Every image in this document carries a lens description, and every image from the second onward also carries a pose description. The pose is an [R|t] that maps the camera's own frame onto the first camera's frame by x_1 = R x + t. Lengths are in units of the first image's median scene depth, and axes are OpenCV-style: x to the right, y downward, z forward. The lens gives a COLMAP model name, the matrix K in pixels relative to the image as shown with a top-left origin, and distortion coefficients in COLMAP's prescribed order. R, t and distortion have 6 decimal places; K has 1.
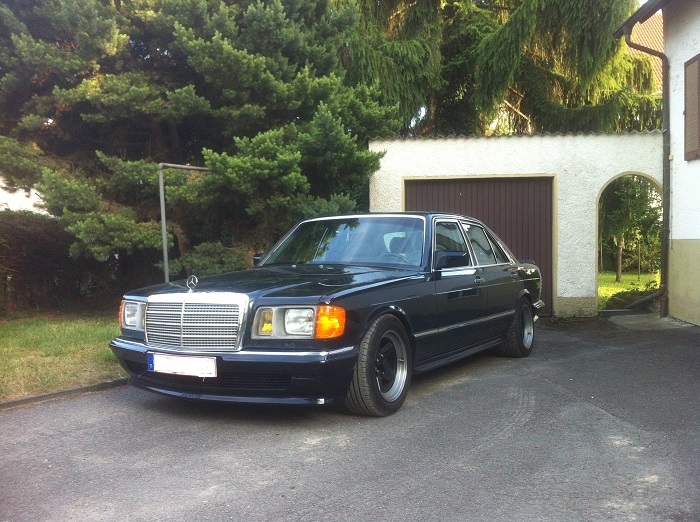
lens RADIAL K [[689.7, 0, 348.4], [0, 689.7, 258.1], [0, 0, 1]] dist [-0.044927, 0.000000]
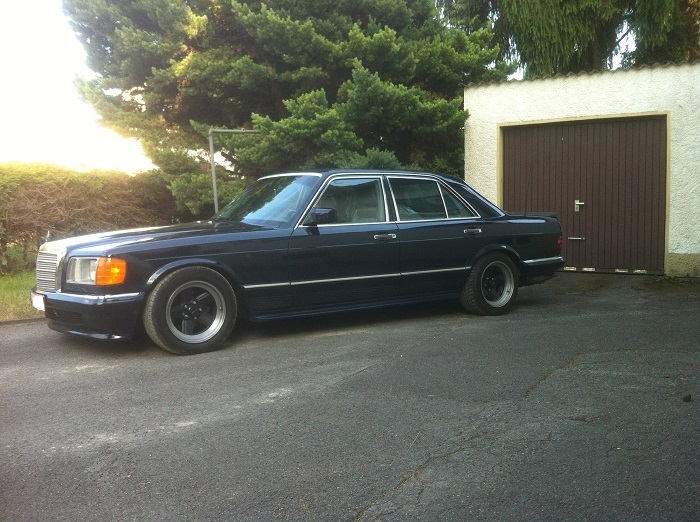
lens RADIAL K [[689.7, 0, 347.2], [0, 689.7, 264.8], [0, 0, 1]] dist [-0.044927, 0.000000]
pose [[0.898639, 0.029392, -0.437702, 0.400193], [0.009132, 0.996283, 0.085650, -0.008634], [0.438593, -0.080966, 0.895031, 0.049552]]
